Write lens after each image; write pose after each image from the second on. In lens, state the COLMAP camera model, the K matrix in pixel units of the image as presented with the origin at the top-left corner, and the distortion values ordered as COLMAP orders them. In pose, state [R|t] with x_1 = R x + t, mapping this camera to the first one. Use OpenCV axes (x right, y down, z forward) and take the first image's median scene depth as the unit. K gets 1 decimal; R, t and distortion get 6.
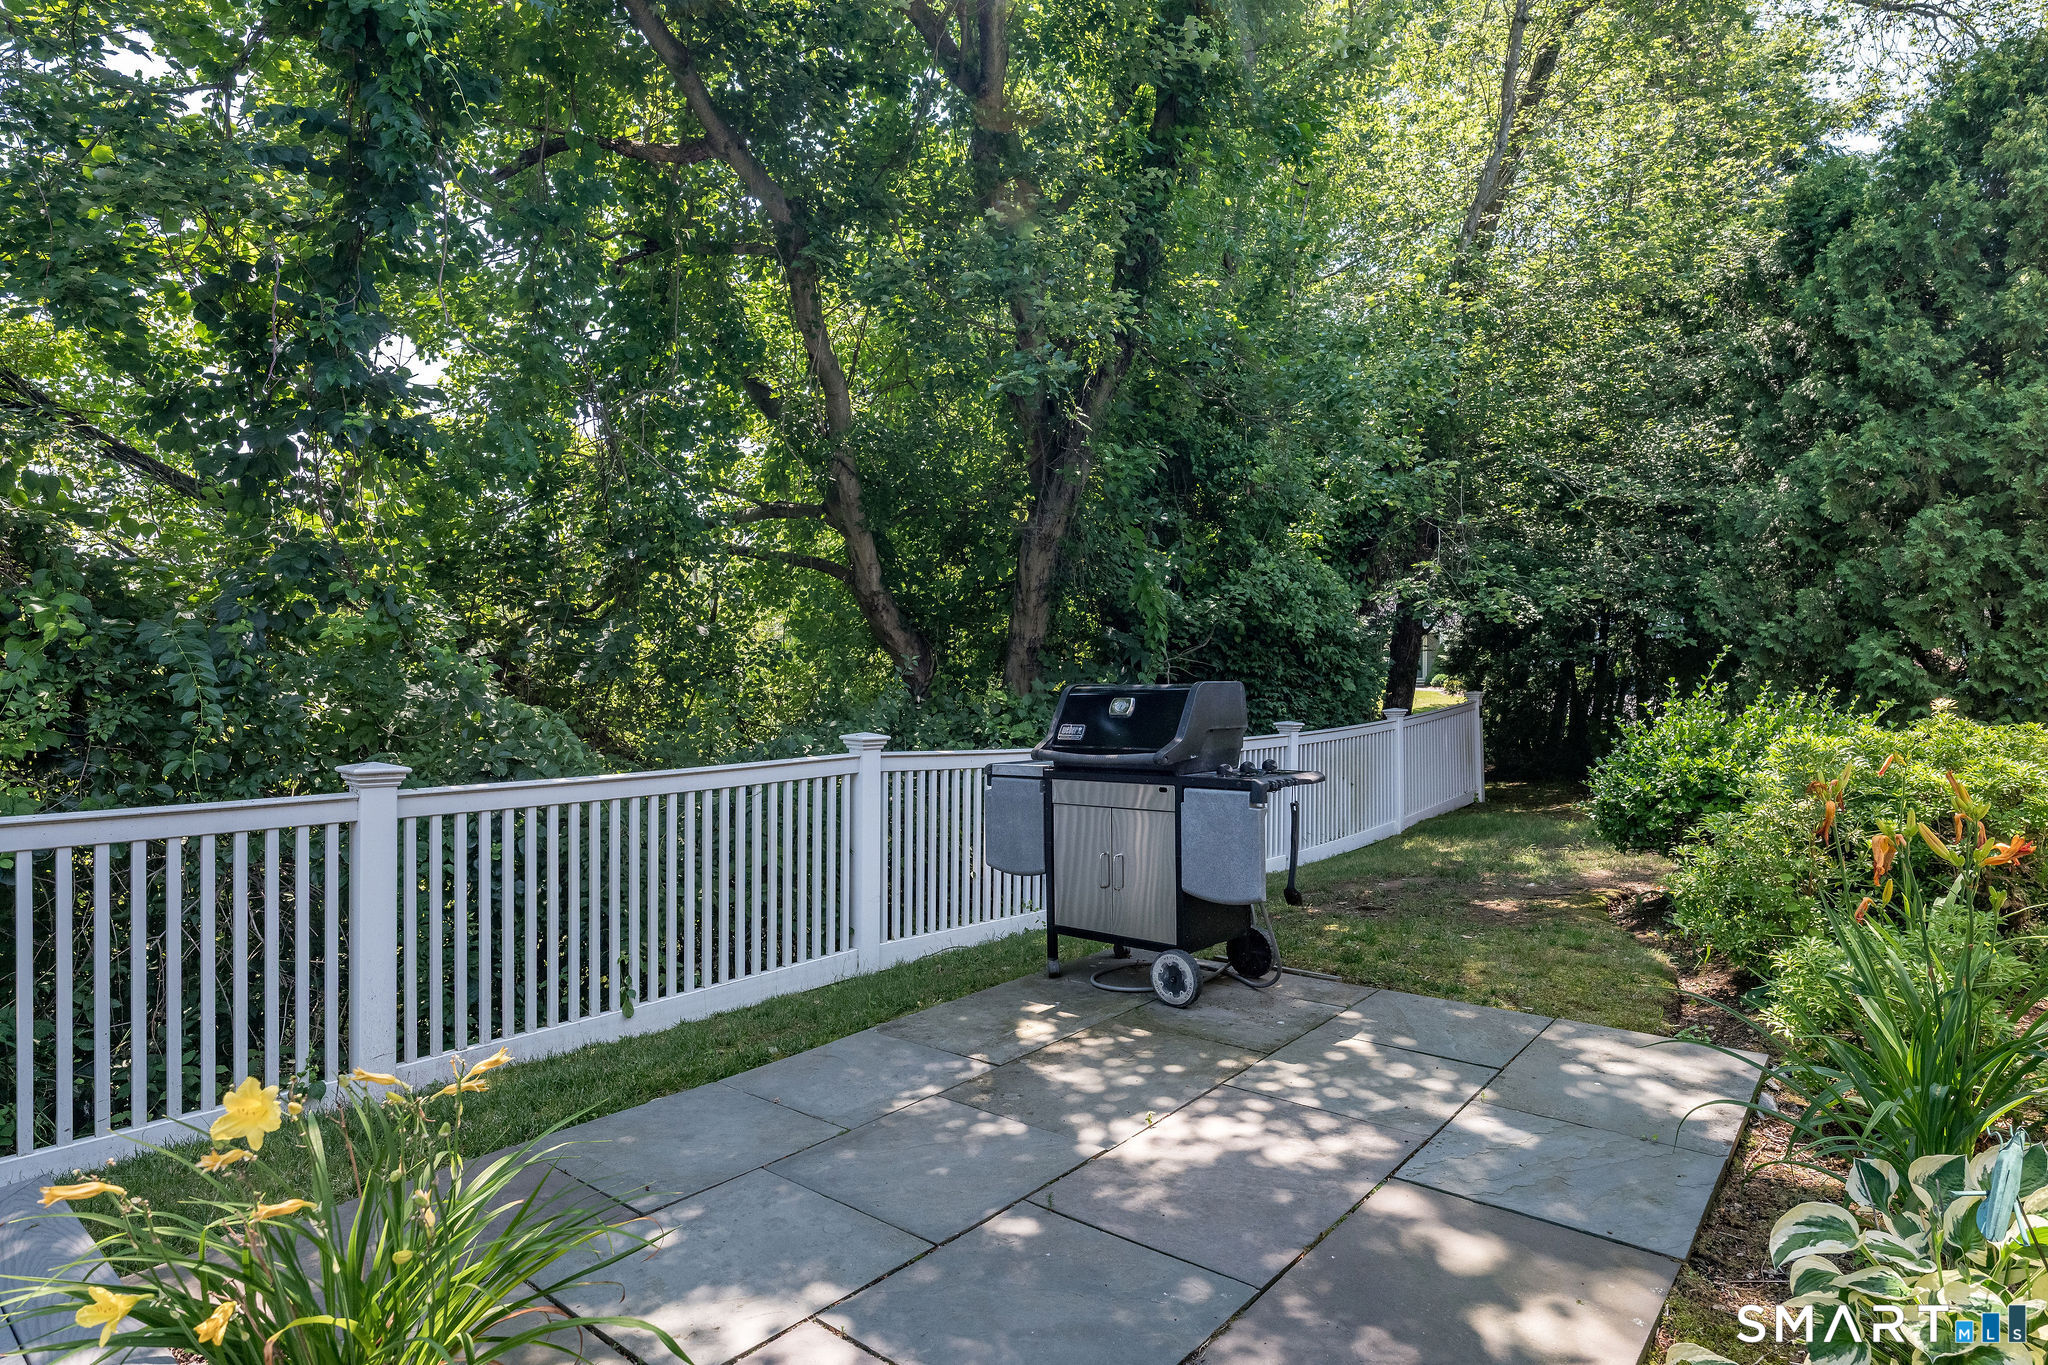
lens RADIAL K [[1180.8, 0, 918.5], [0, 1180.8, 681.3], [0, 0, 1]] dist [-0.001420, -0.000501]
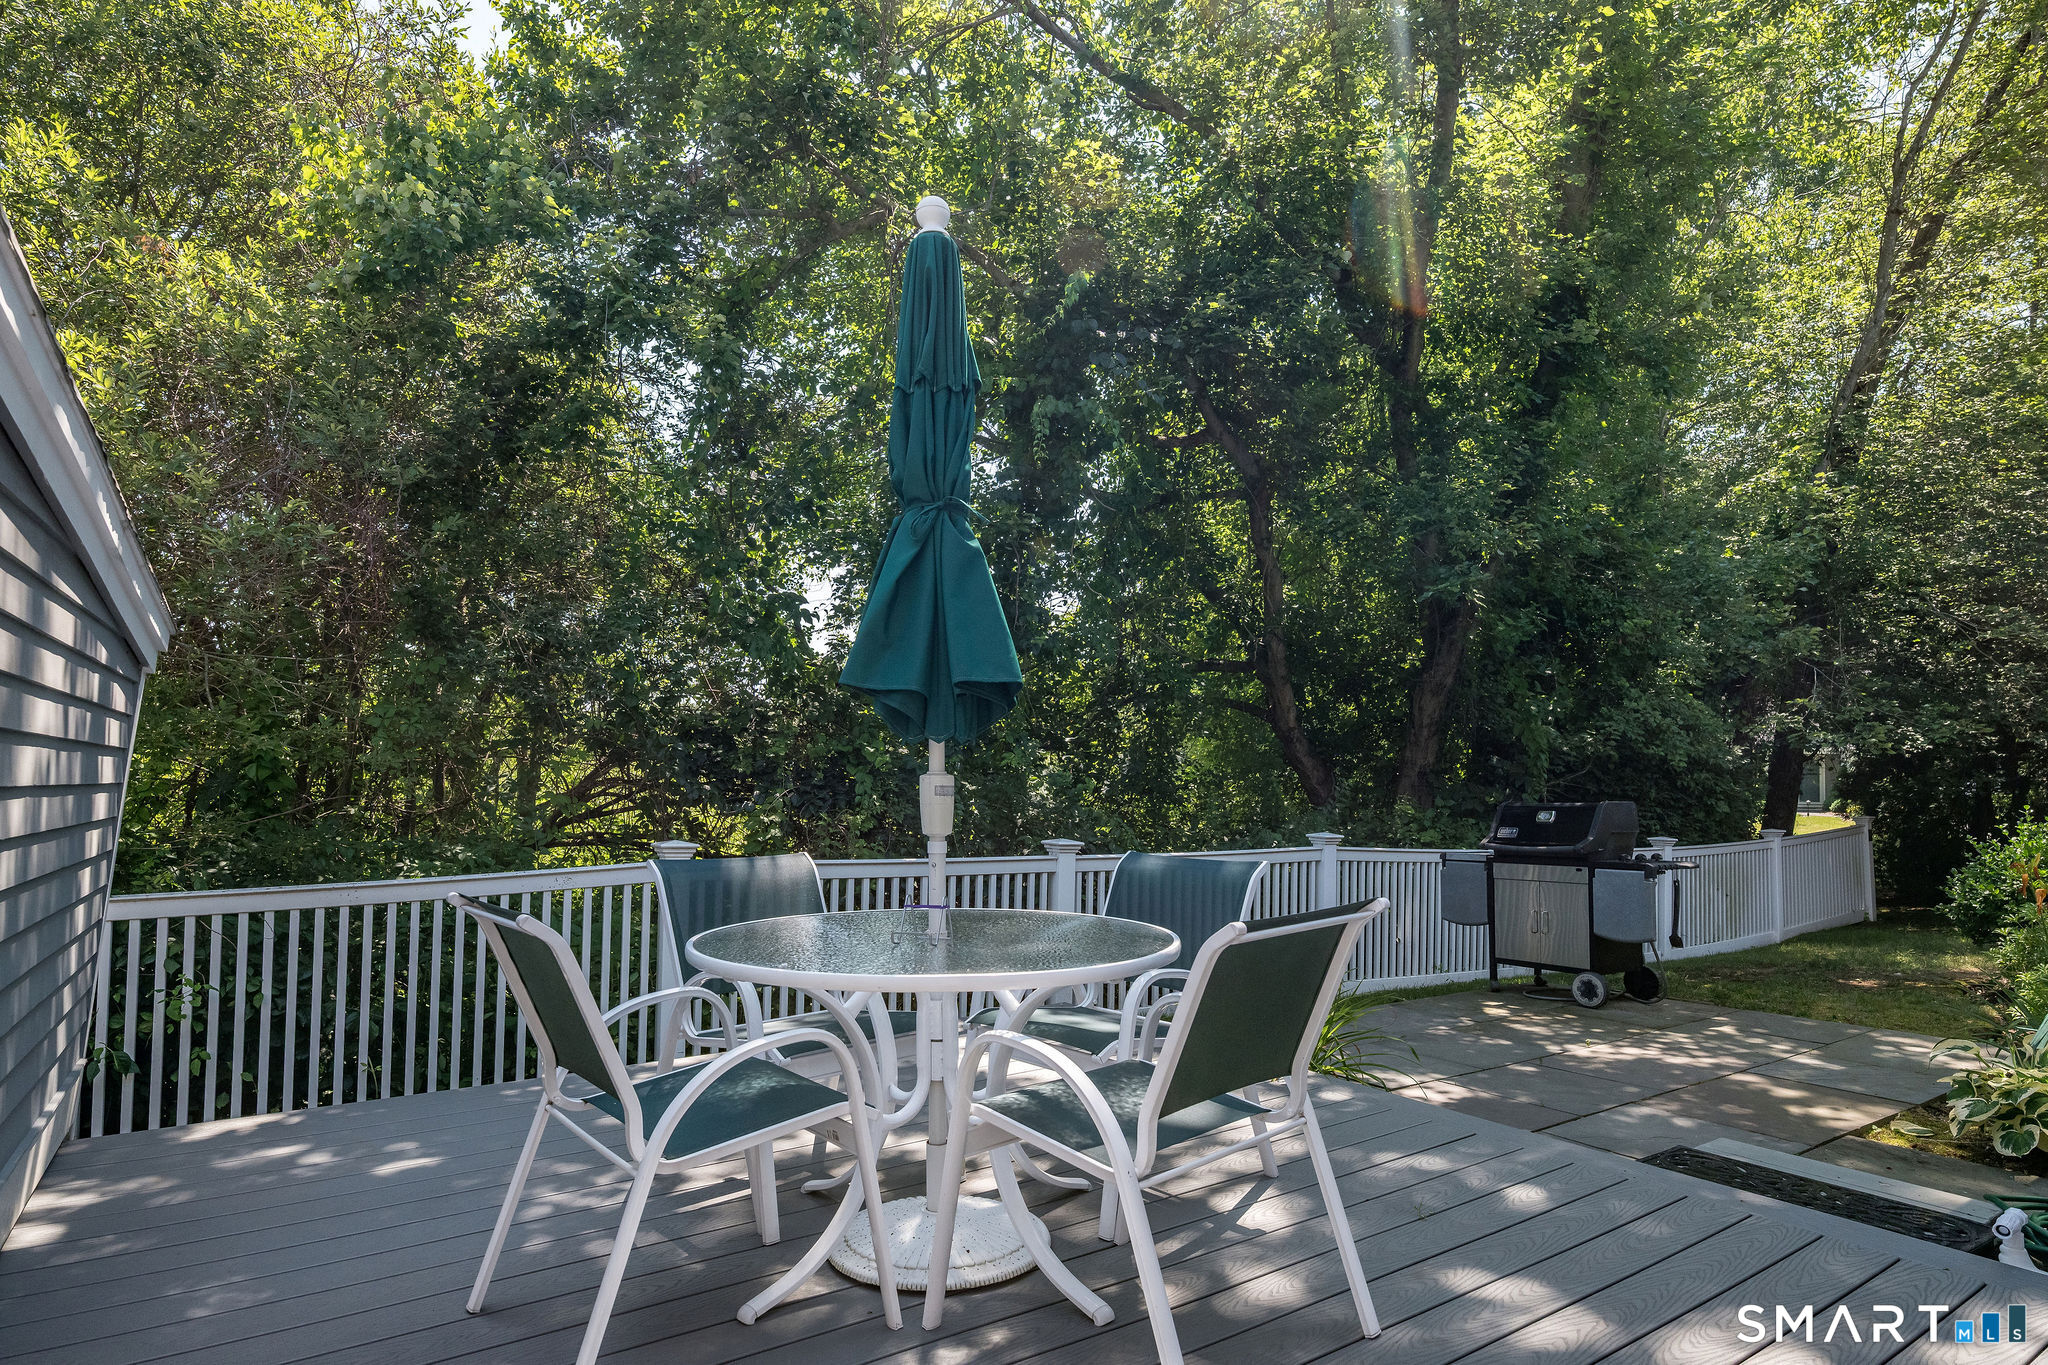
lens RADIAL K [[1039.6, 0, 938.9], [0, 1039.6, 746.0], [0, 0, 1]] dist [-0.001056, -0.001855]
pose [[0.955539, 0.003622, -0.294844, -0.103259], [-0.017150, 0.998915, -0.043309, 0.000793], [0.294367, 0.046440, 0.954564, -0.298901]]
